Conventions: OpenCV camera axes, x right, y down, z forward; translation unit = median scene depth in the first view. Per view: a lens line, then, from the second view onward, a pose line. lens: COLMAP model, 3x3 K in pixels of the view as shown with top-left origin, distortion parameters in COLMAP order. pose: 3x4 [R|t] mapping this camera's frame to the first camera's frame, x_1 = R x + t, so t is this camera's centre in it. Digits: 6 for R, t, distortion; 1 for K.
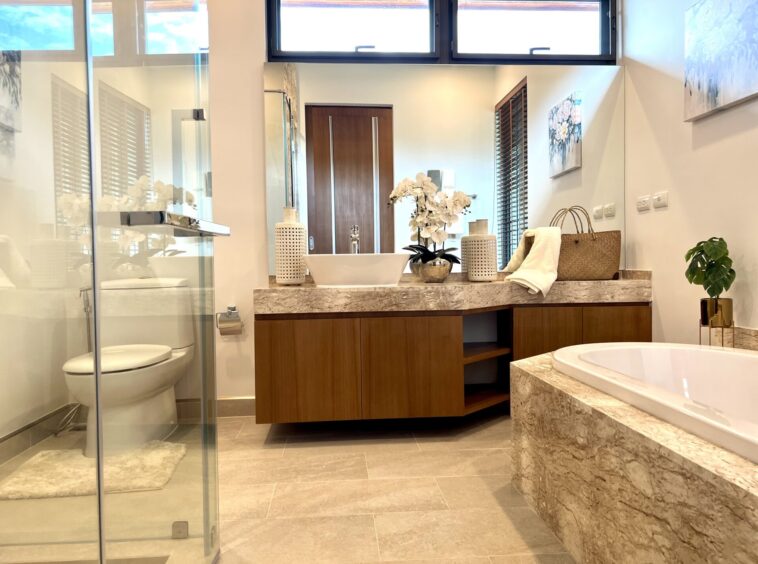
lens RADIAL K [[573.4, 0, 379.1], [0, 573.4, 282.2], [0, 0, 1]] dist [0.015079, -0.033074]
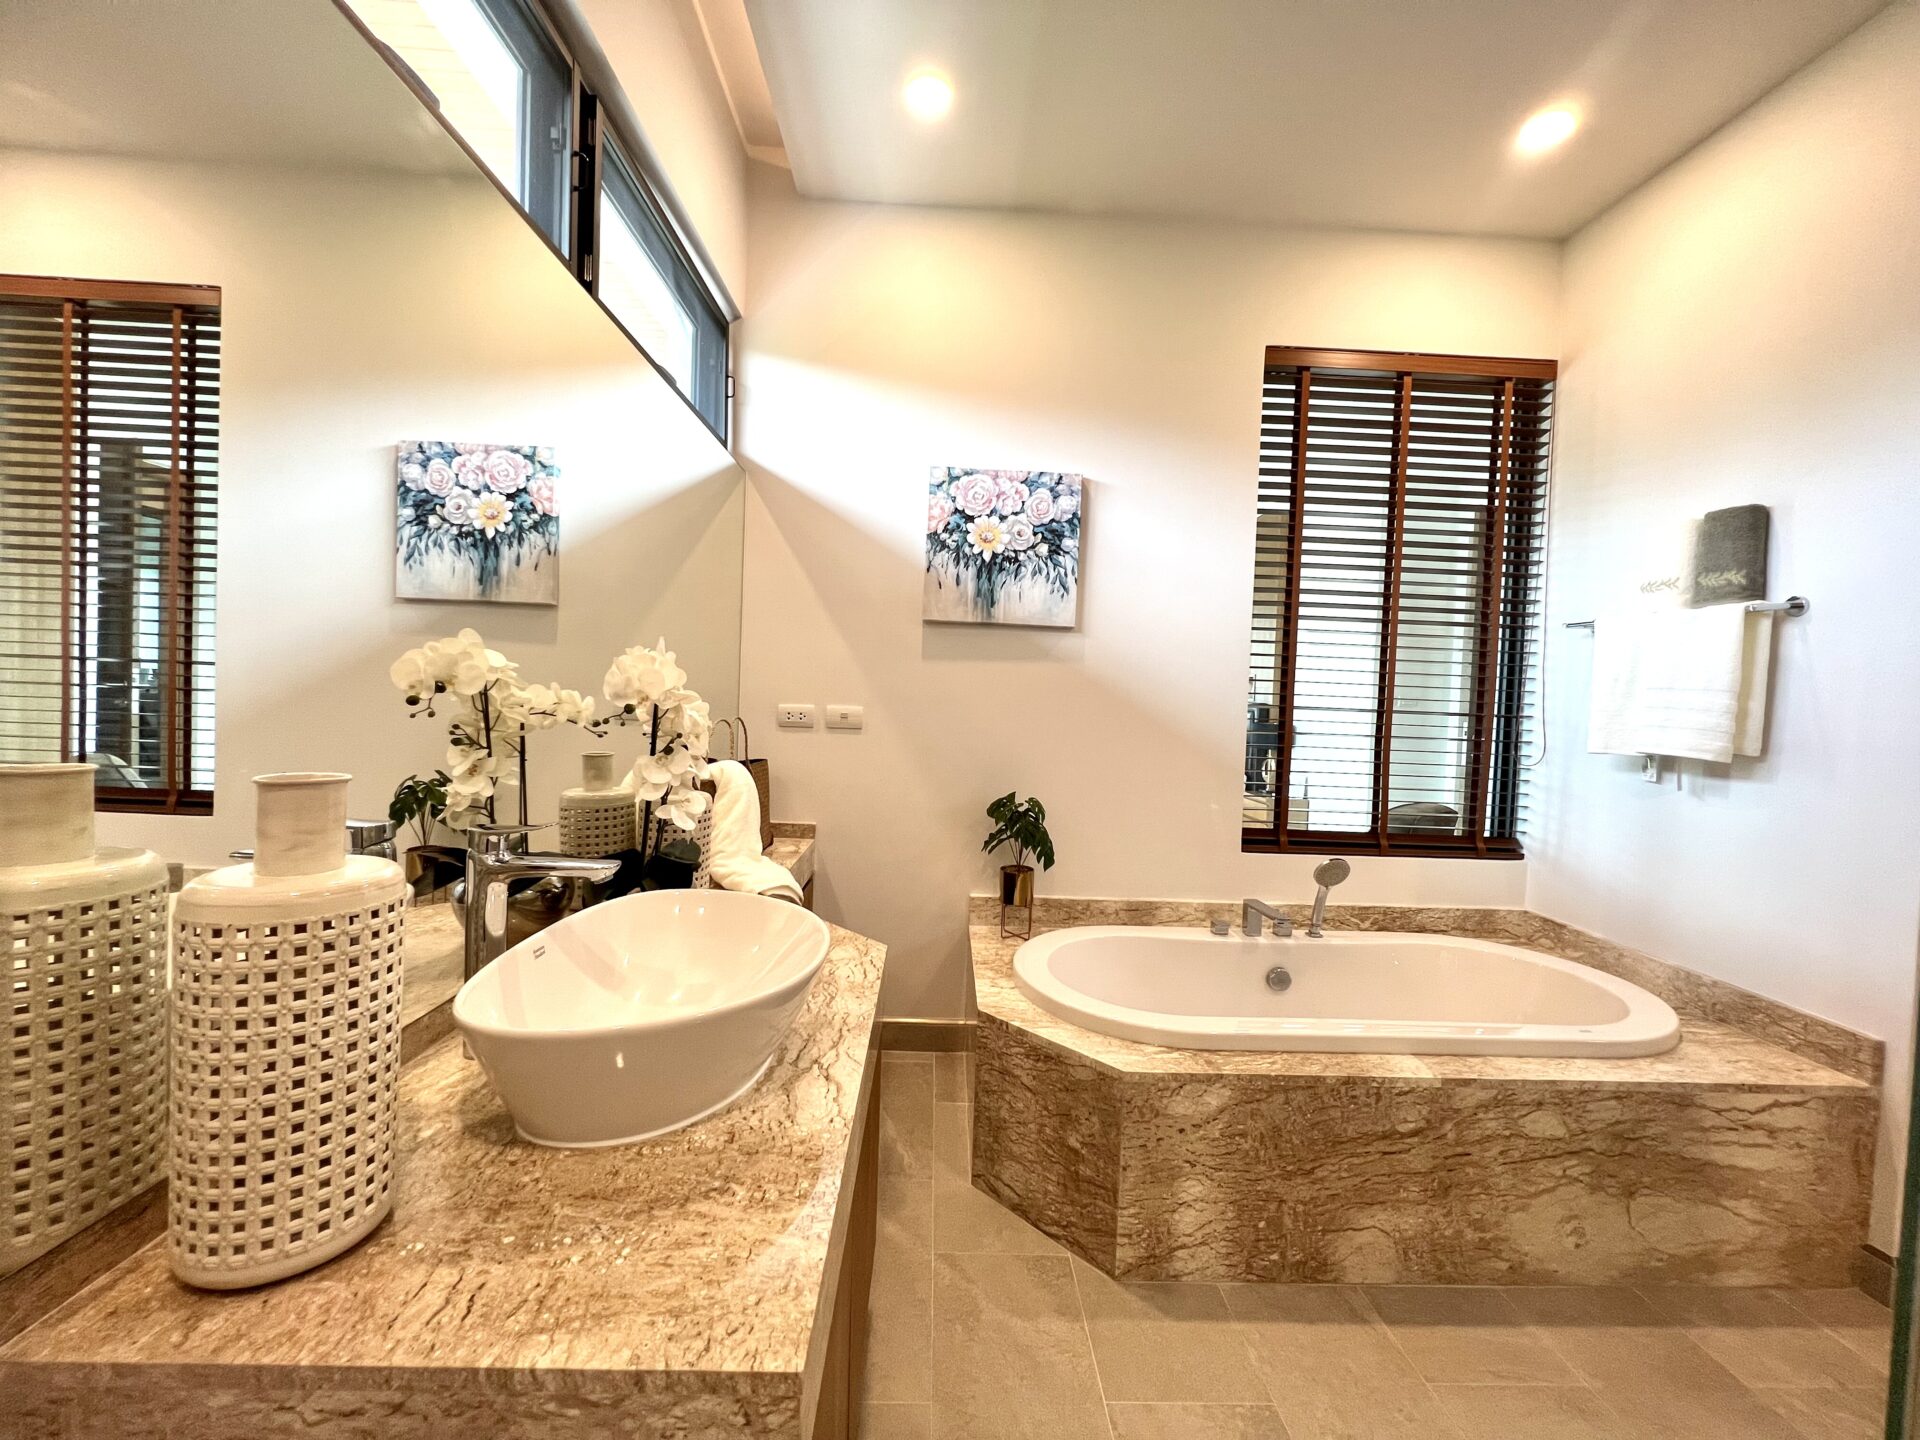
lens RADIAL K [[770.6, 0, 964.9], [0, 770.6, 721.0], [0, 0, 1]] dist [0.004497, 0.000263]
pose [[0.036227, -0.017693, 0.999187, -0.940917], [-0.009934, 0.999787, 0.018064, -0.385666], [-0.999294, -0.010580, 0.036043, 2.043982]]
